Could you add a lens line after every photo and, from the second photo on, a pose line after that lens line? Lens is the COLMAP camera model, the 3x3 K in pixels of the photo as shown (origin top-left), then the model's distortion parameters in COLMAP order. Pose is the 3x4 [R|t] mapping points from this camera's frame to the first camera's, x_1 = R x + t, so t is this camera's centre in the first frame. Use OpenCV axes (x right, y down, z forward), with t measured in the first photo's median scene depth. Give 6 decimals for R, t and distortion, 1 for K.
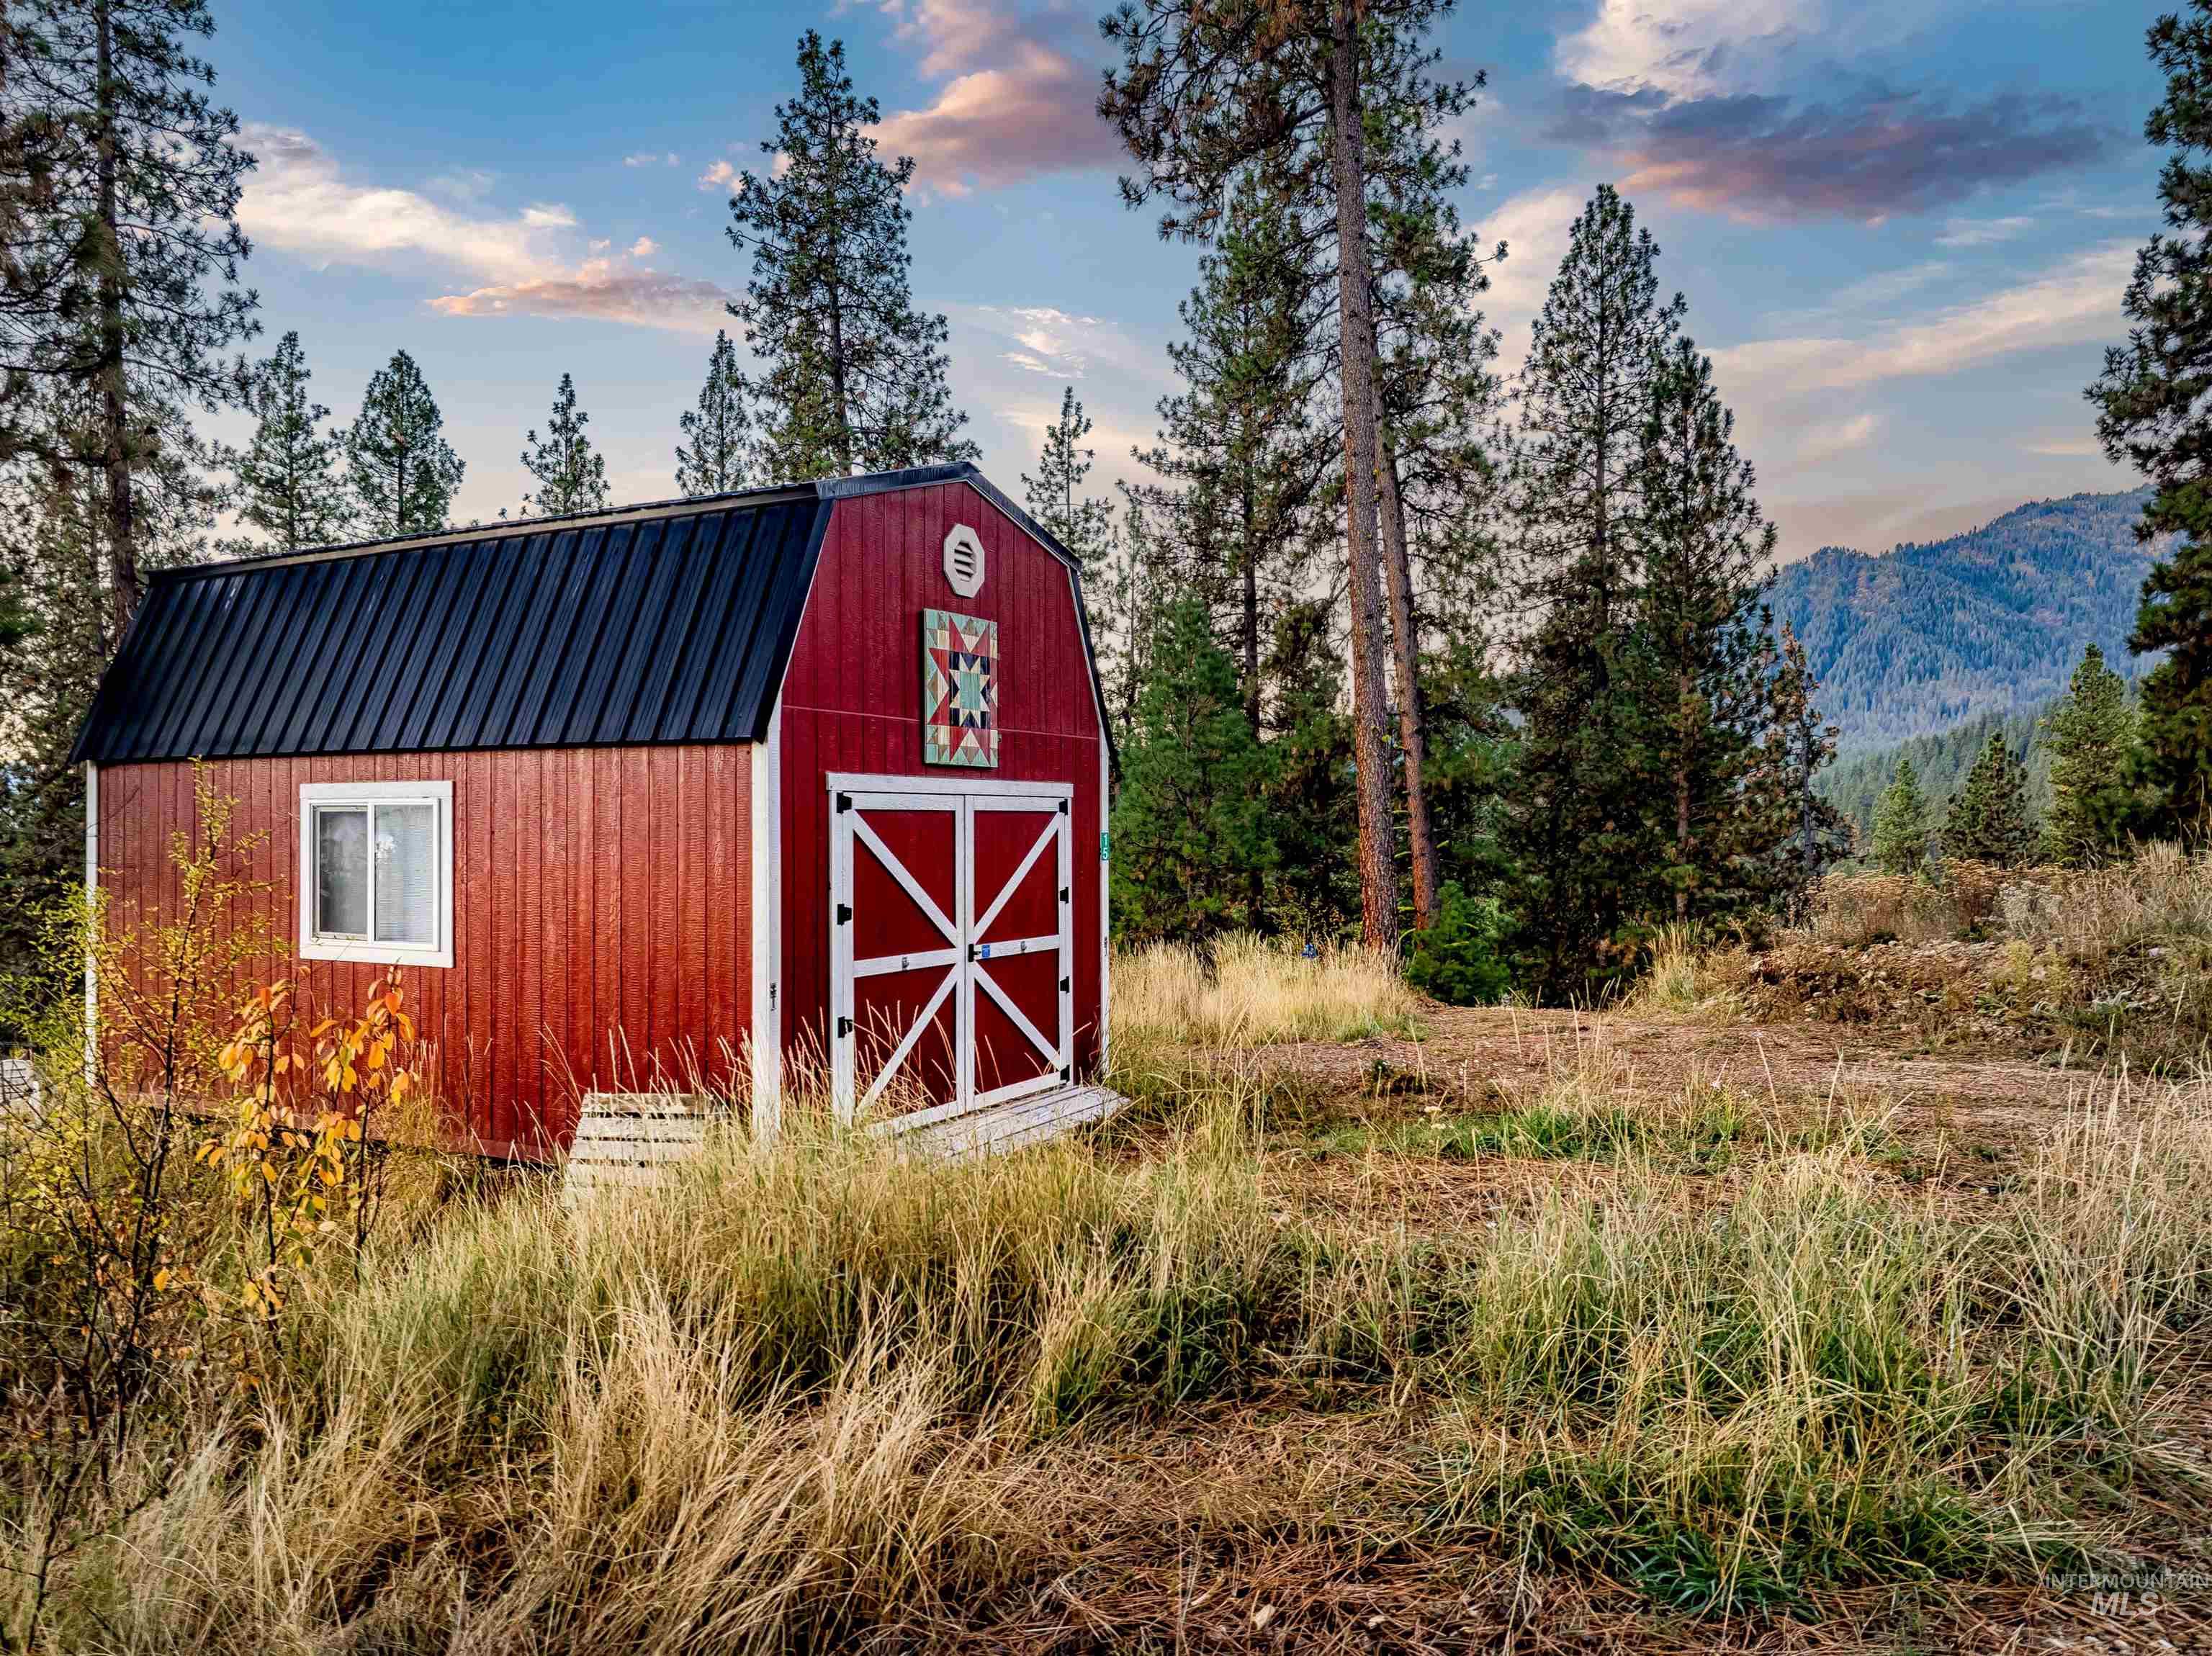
lens RADIAL K [[1557.9, 0, 1103.9], [0, 1557.9, 826.0], [0, 0, 1]] dist [-0.037054, 0.004769]
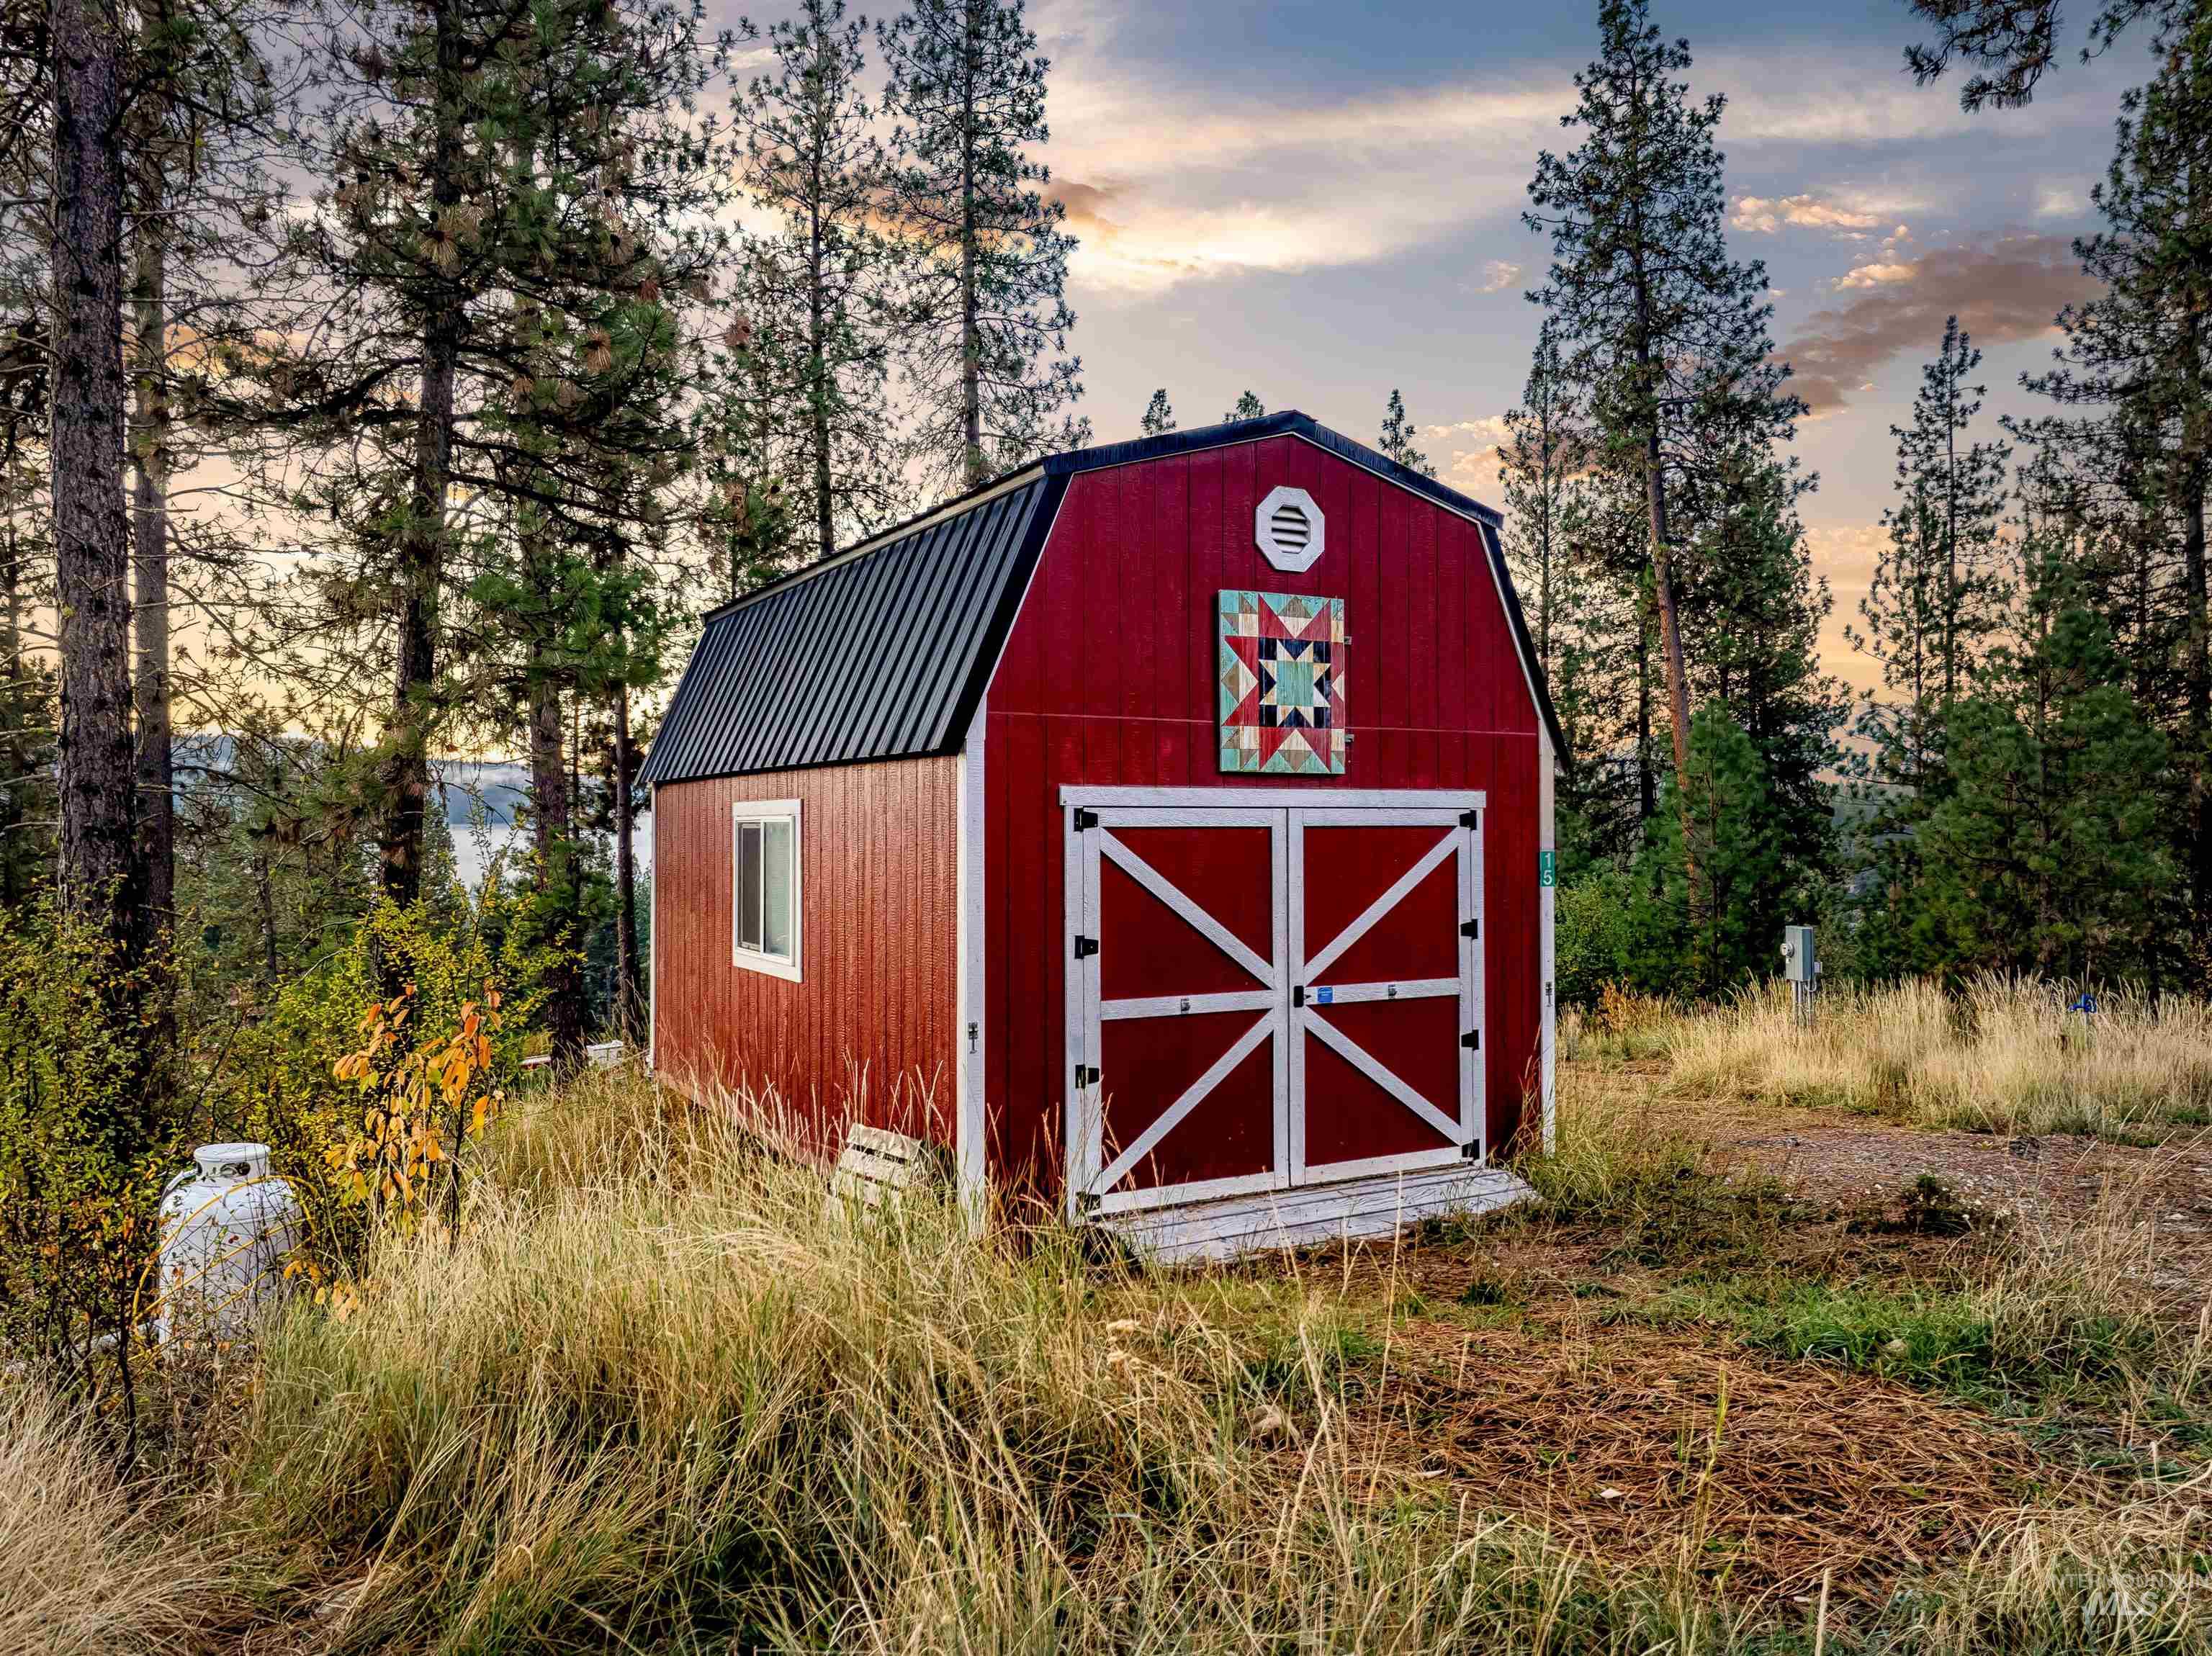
lens RADIAL K [[1542.9, 0, 1062.4], [0, 1542.9, 822.9], [0, 0, 1]] dist [-0.039808, 0.022567]
pose [[0.829840, -0.003536, -0.557990, 0.050548], [0.001392, 0.999990, -0.004267, -0.001559], [0.557999, 0.002765, 0.829837, 0.044944]]
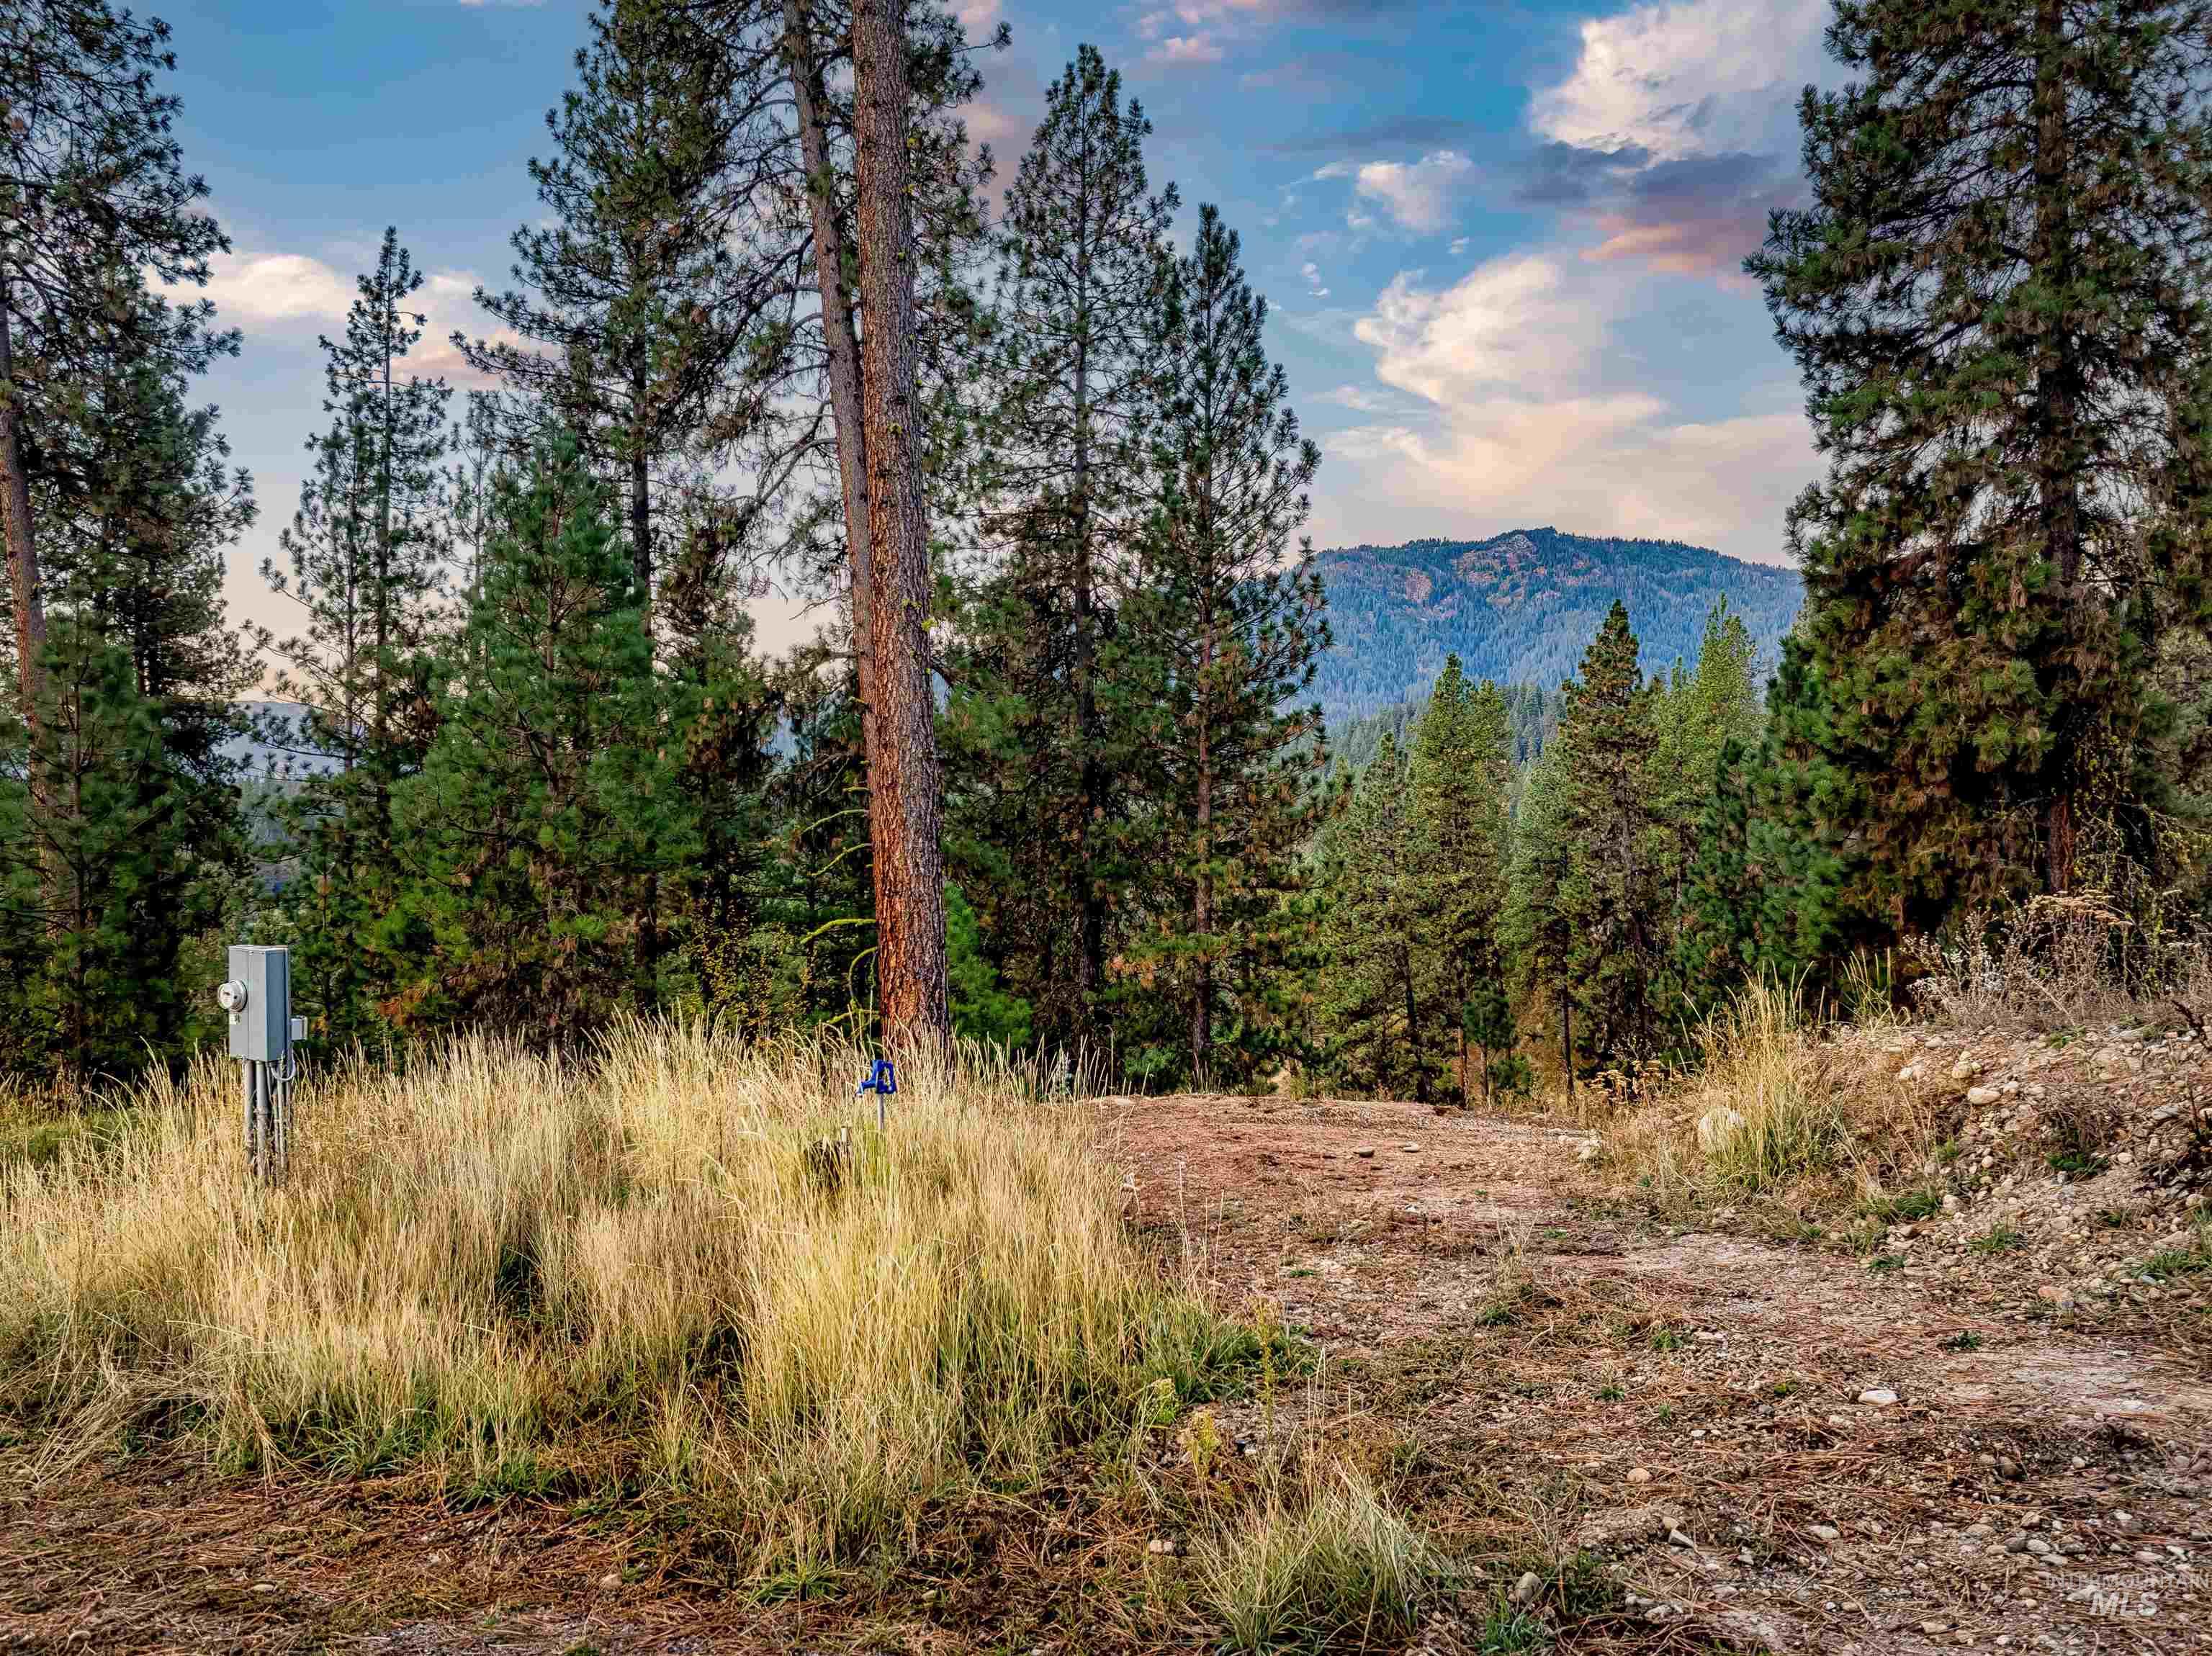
lens RADIAL K [[1572.7, 0, 1067.2], [0, 1572.7, 821.4], [0, 0, 1]] dist [-0.044101, 0.045199]
pose [[0.931702, 0.007088, 0.363155, 0.014125], [-0.005021, 0.999965, -0.006637, 0.008584], [-0.363189, 0.004360, 0.931705, 0.246786]]
